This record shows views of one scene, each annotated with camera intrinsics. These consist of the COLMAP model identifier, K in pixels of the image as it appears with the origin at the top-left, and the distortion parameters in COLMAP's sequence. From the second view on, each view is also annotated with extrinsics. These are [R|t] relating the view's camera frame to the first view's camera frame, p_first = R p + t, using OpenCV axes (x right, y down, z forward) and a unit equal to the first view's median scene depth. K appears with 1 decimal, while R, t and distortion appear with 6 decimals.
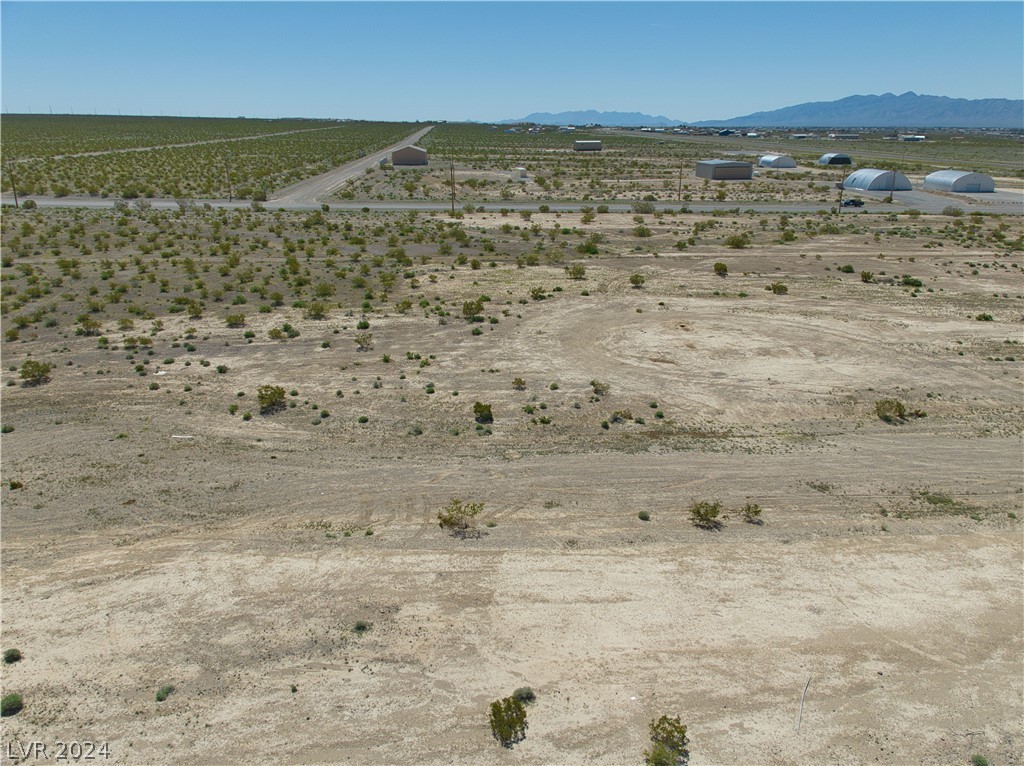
lens RADIAL K [[722.8, 0, 516.2], [0, 722.8, 374.4], [0, 0, 1]] dist [0.014038, -0.046004]
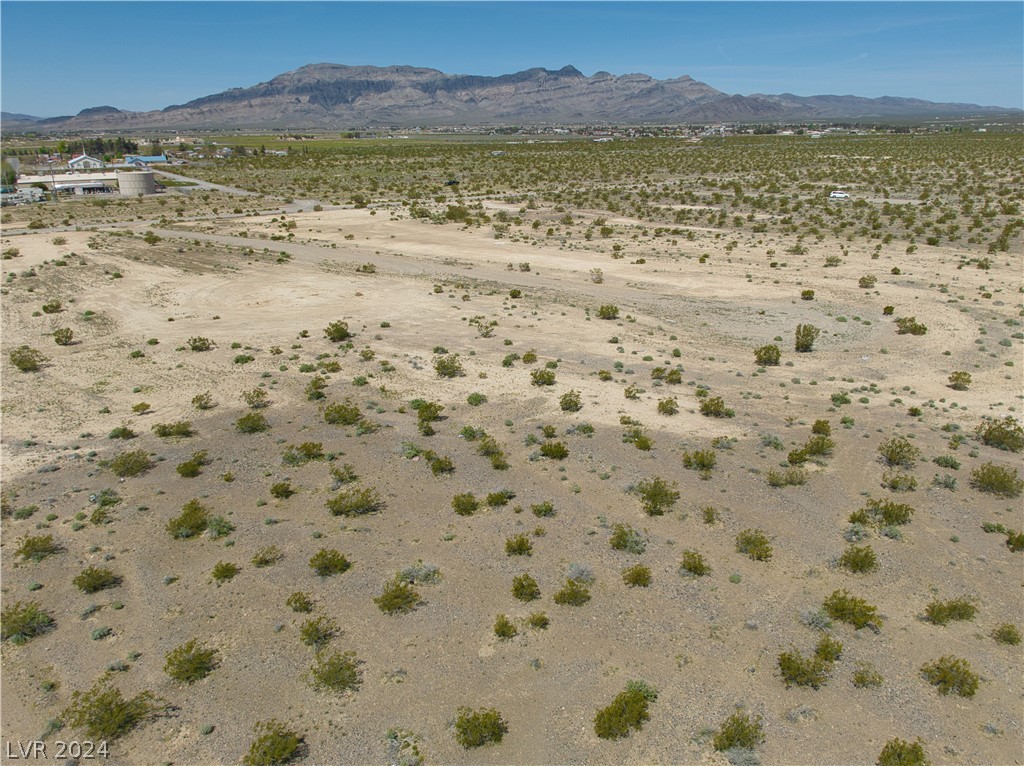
lens RADIAL K [[722.8, 0, 519.3], [0, 722.8, 382.6], [0, 0, 1]] dist [0.014038, -0.046004]
pose [[-0.705275, -0.226007, 0.671943, -0.553991], [0.243679, 0.812788, 0.529147, -0.301648], [-0.665738, 0.536933, -0.518166, 0.886568]]
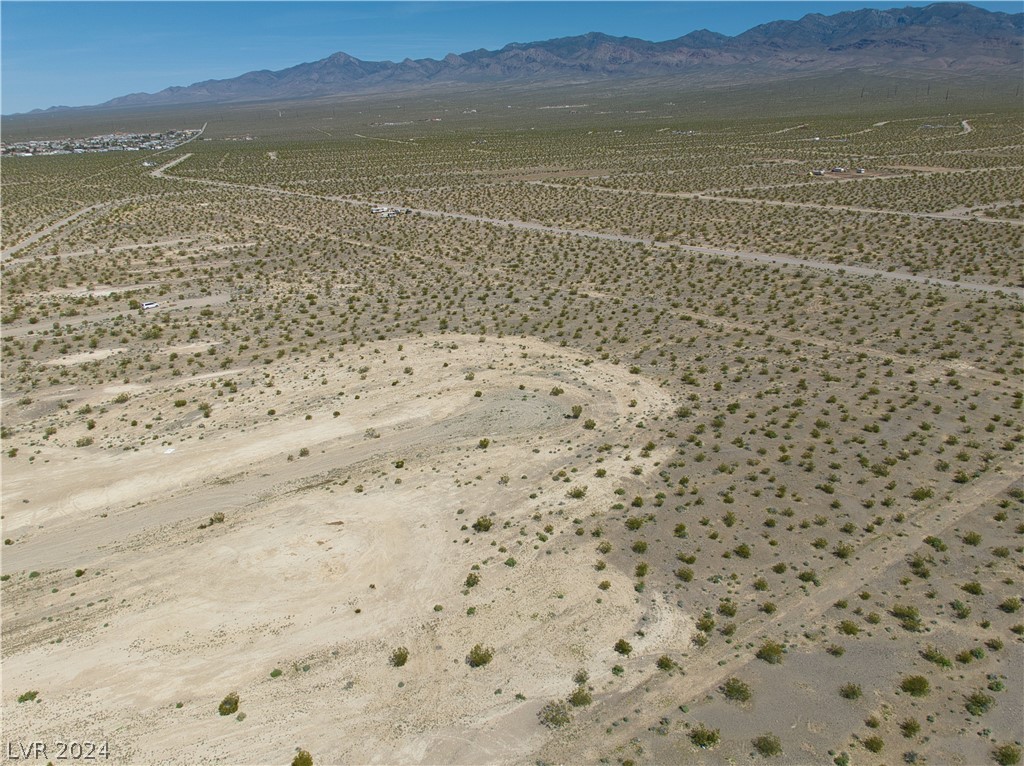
lens RADIAL K [[722.8, 0, 511.1], [0, 722.8, 381.0], [0, 0, 1]] dist [0.014038, -0.046004]
pose [[-0.861903, 0.191884, -0.469365, 0.313574], [-0.143745, 0.795206, 0.589054, -0.722277], [0.486272, 0.575176, -0.657808, 1.152555]]
